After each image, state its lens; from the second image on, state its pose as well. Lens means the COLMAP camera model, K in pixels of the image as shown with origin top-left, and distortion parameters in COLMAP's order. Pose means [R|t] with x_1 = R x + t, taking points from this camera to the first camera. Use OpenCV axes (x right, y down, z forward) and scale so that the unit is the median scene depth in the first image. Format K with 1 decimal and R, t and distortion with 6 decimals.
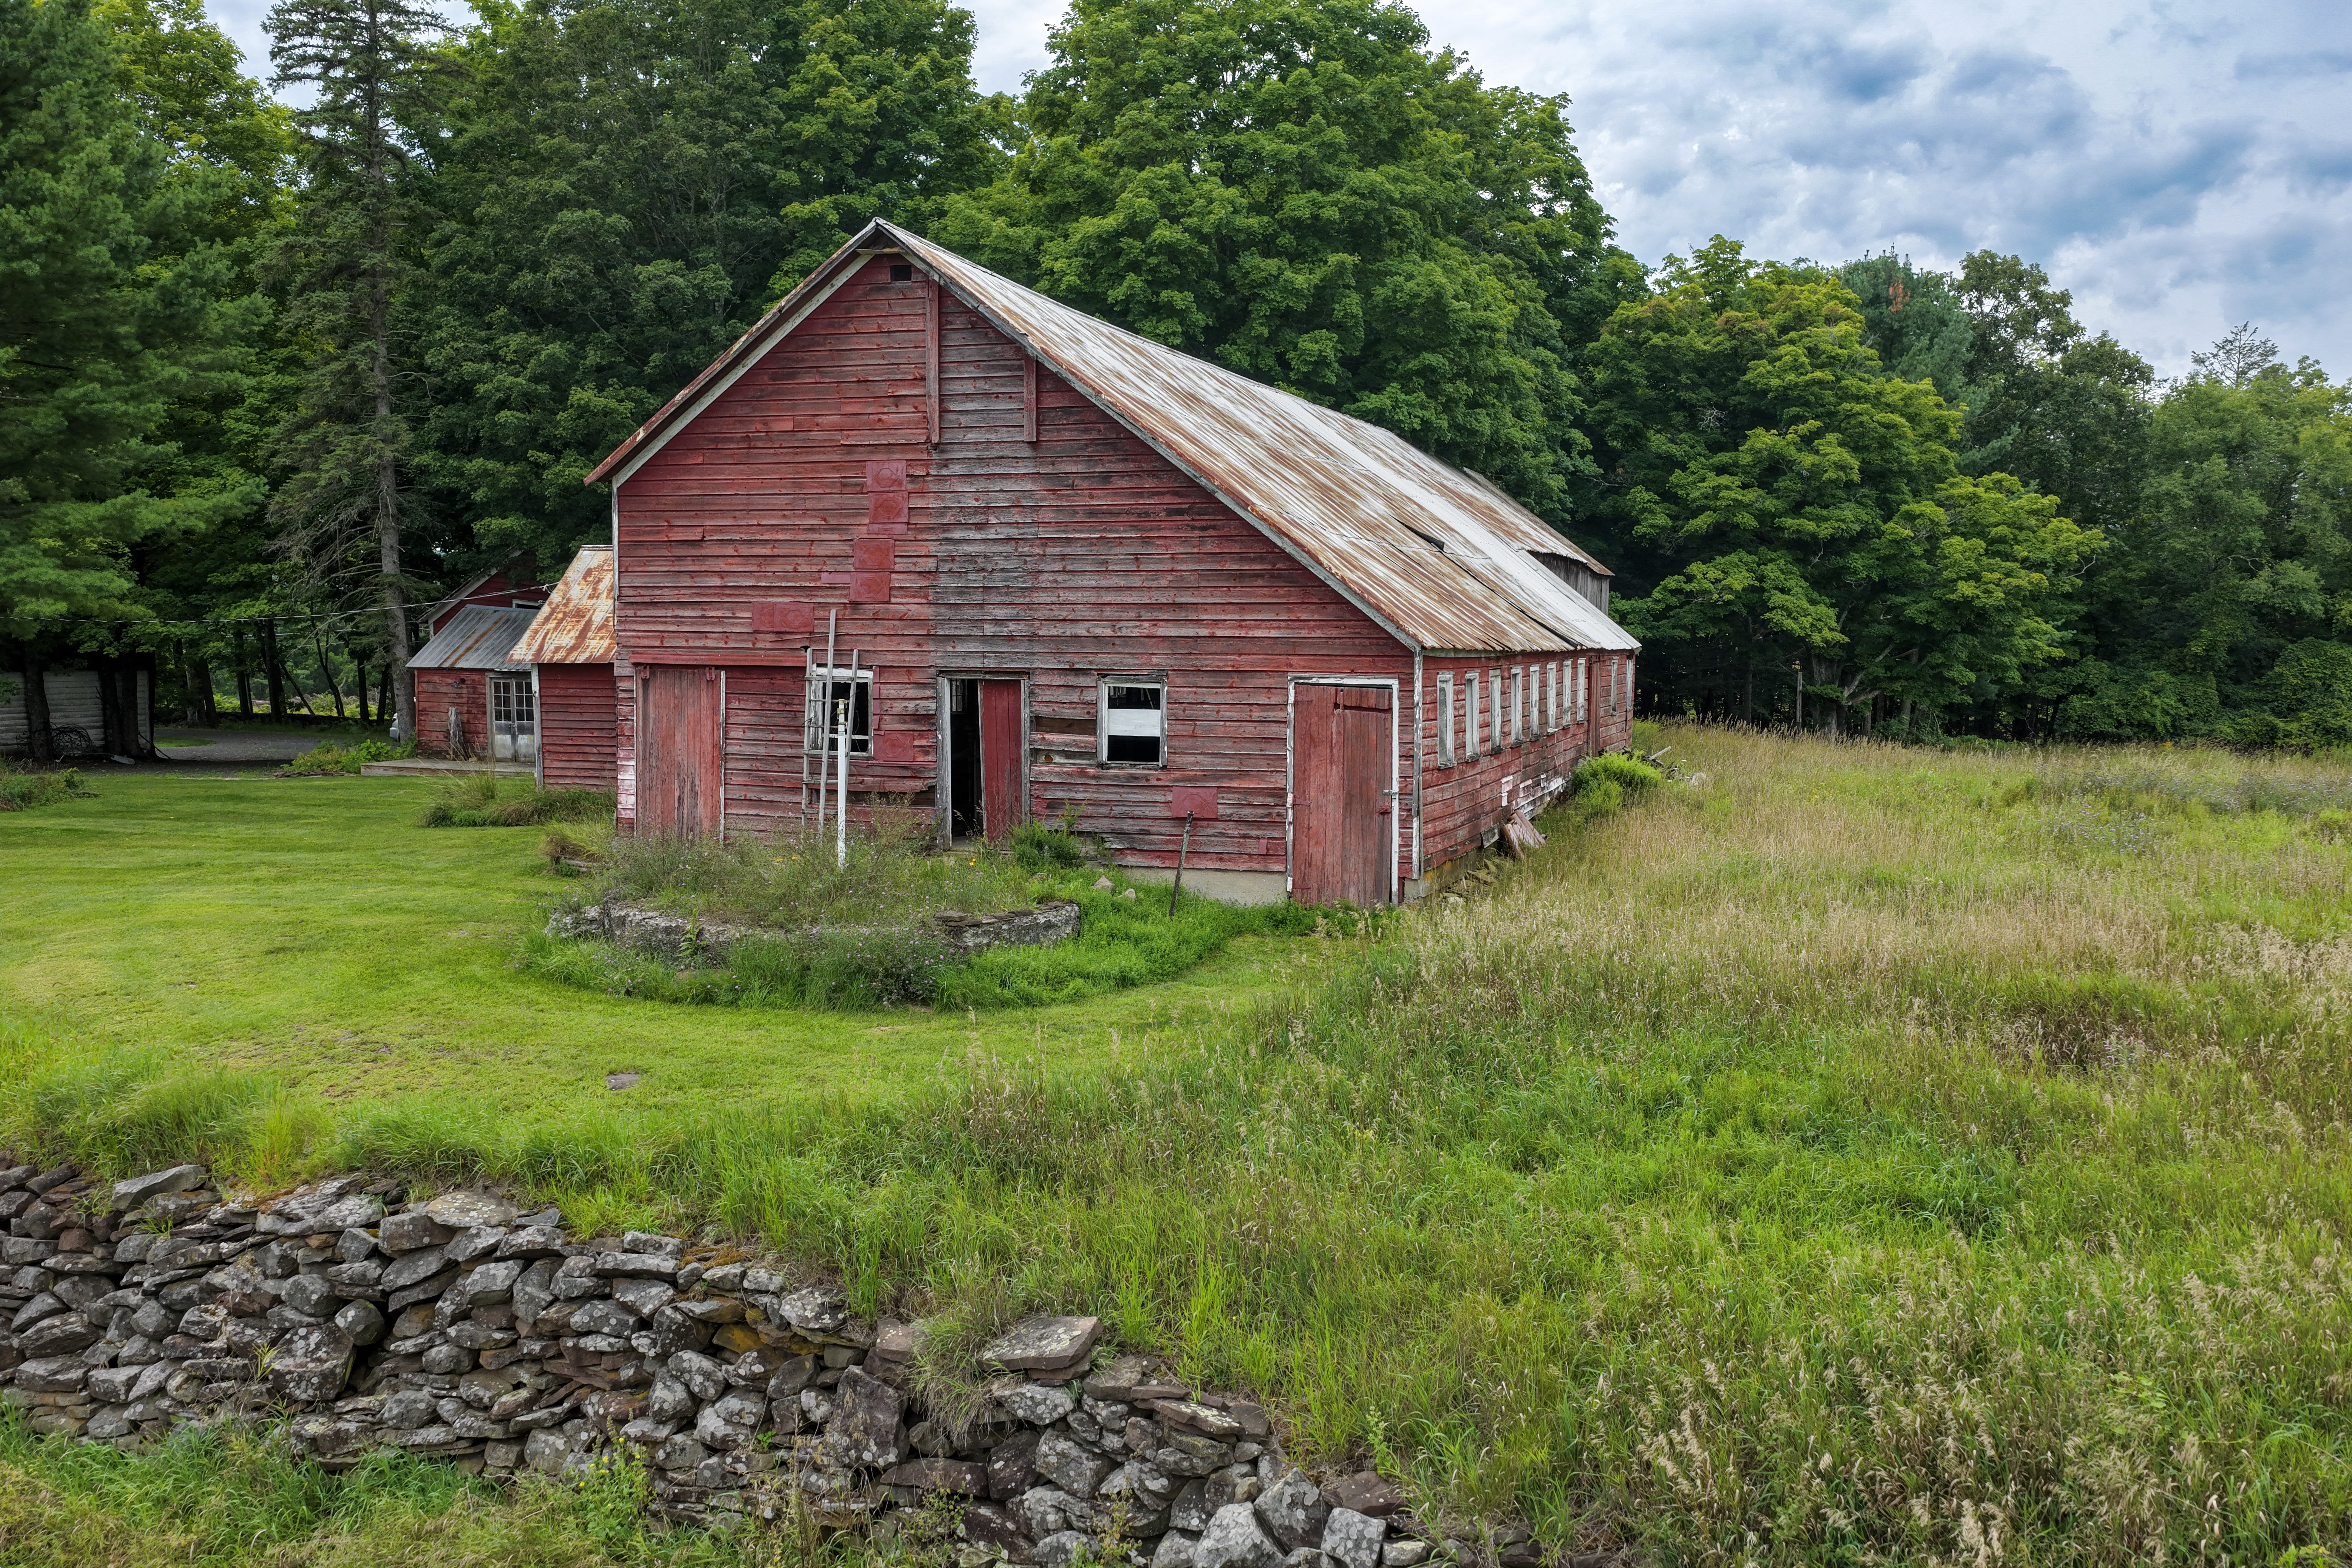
lens RADIAL K [[1883.8, 0, 1180.7], [0, 1883.8, 785.4], [0, 0, 1]] dist [-0.004811, 0.019101]
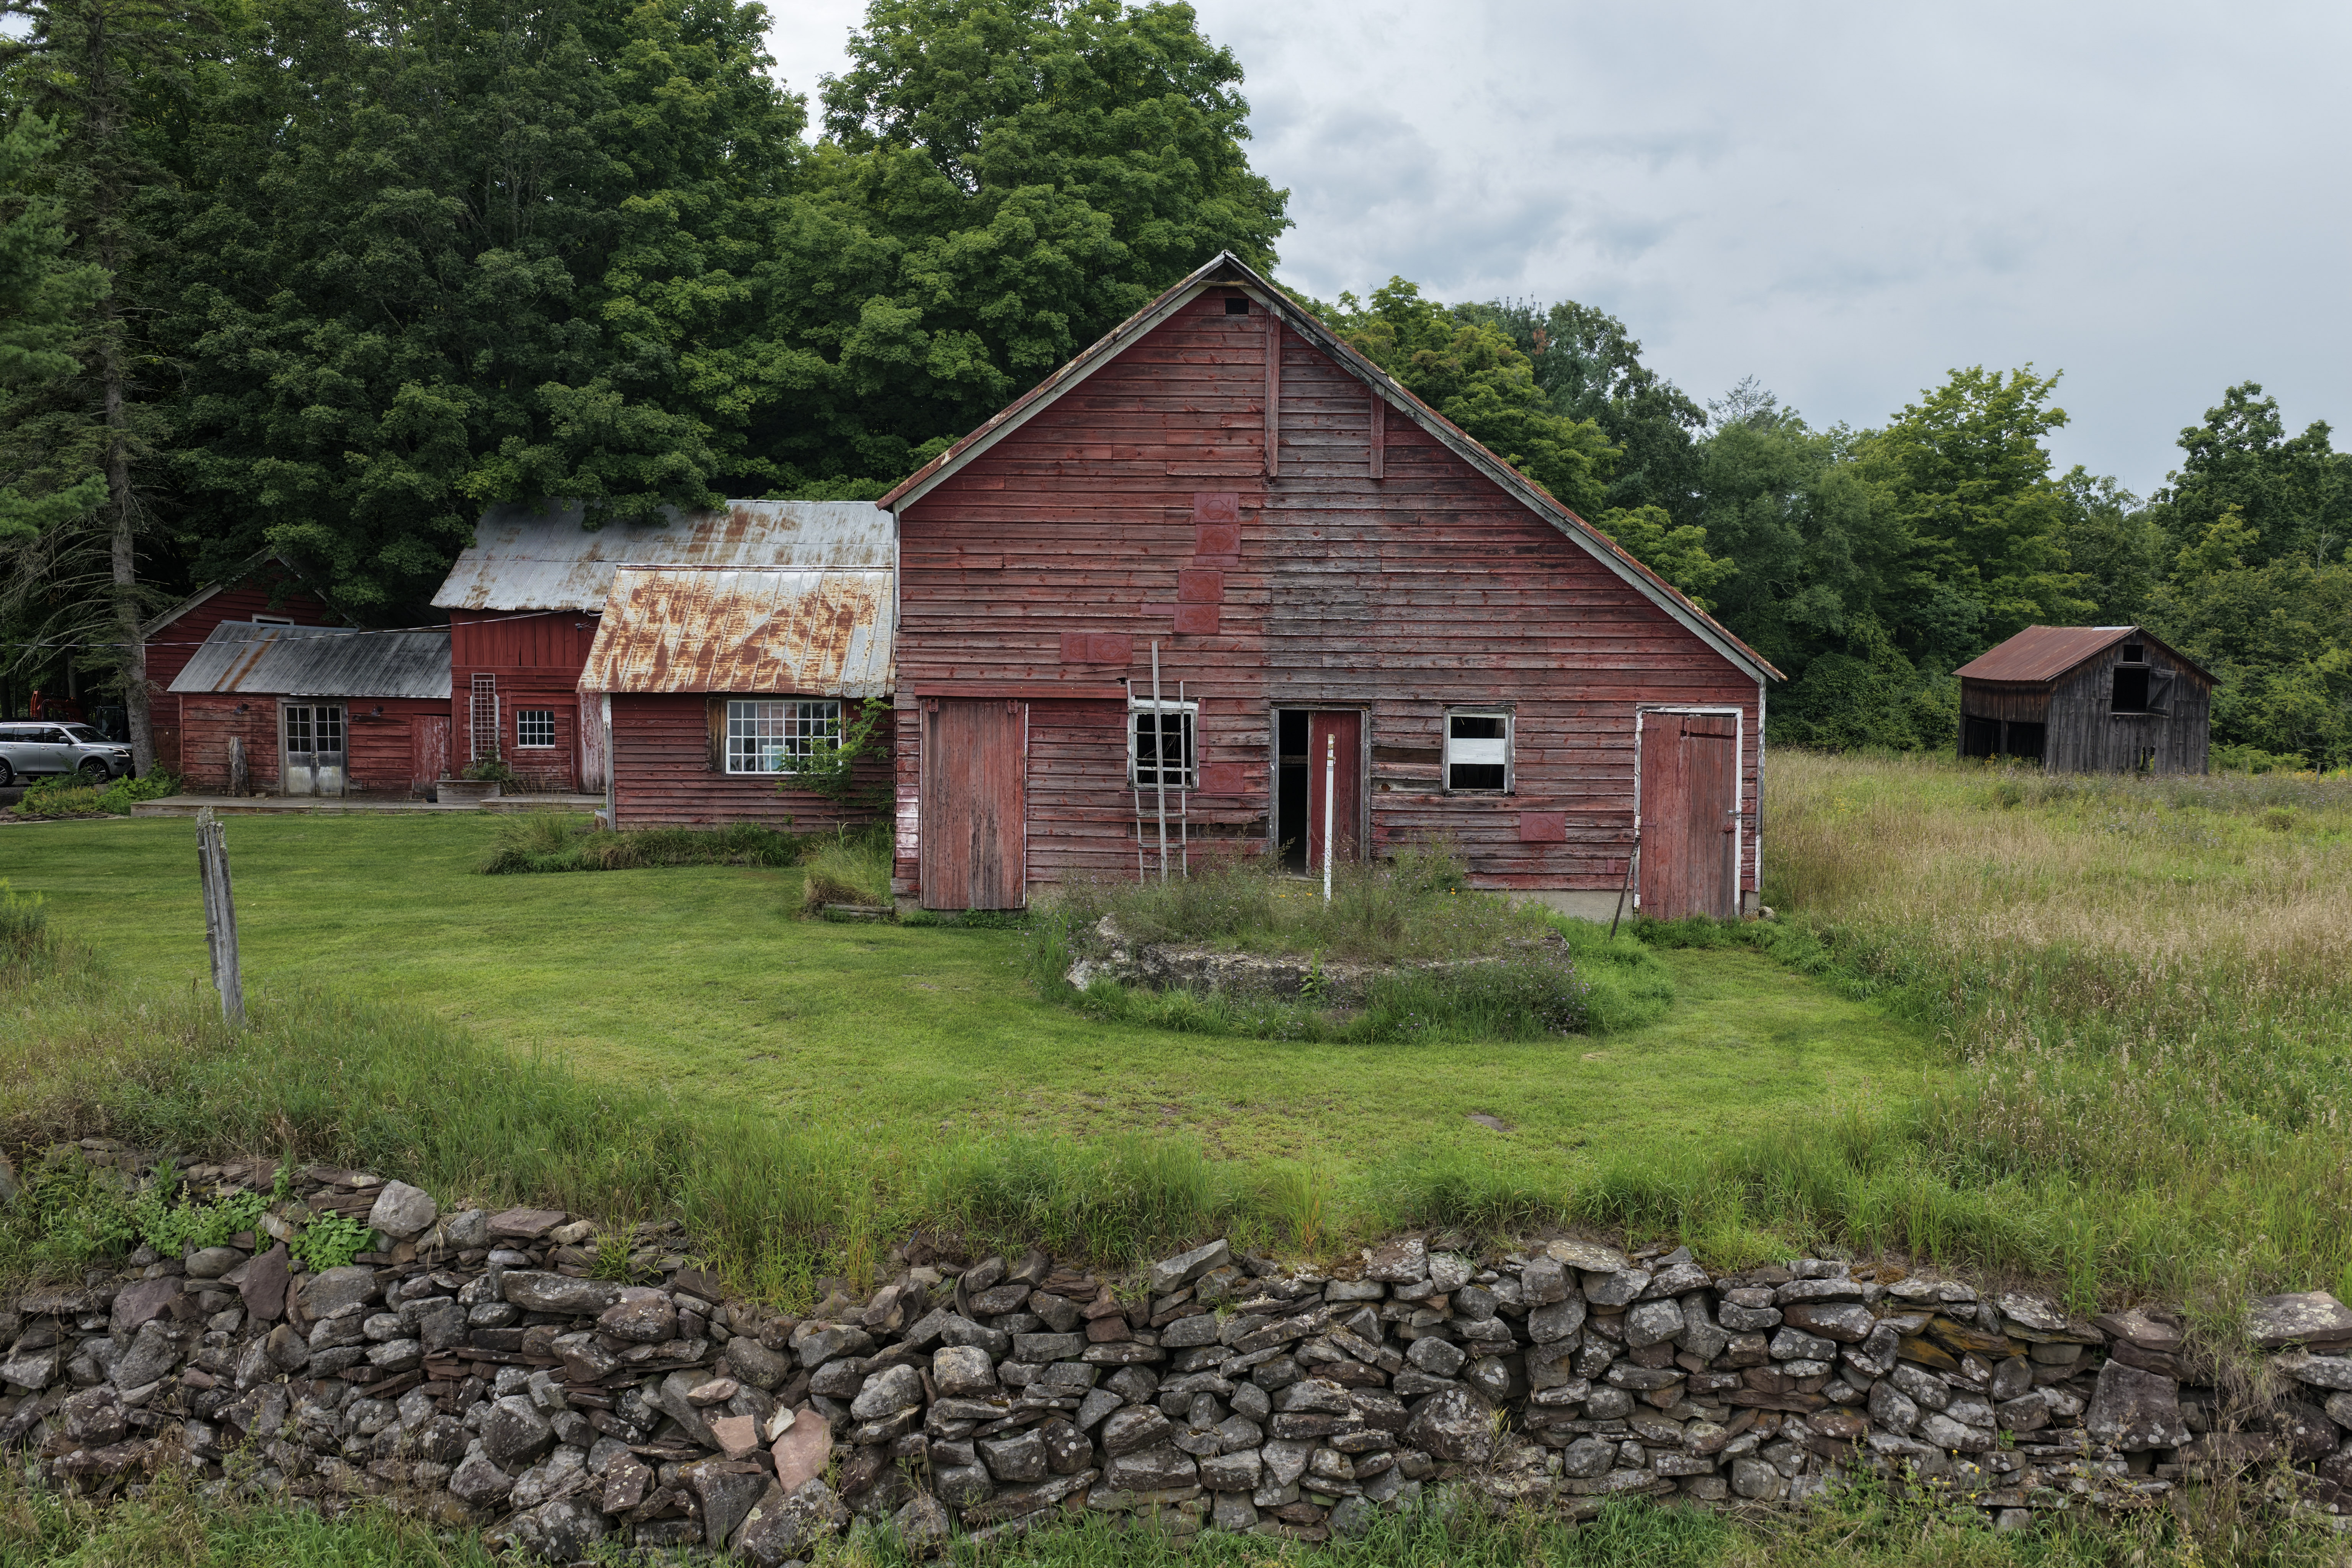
lens RADIAL K [[1883.8, 0, 1186.3], [0, 1883.8, 781.3], [0, 0, 1]] dist [-0.004811, 0.019101]
pose [[0.957463, -0.020369, 0.287835, -0.439468], [0.022358, 0.999743, -0.003627, -0.015190], [-0.287688, 0.009908, 0.957673, 0.046532]]
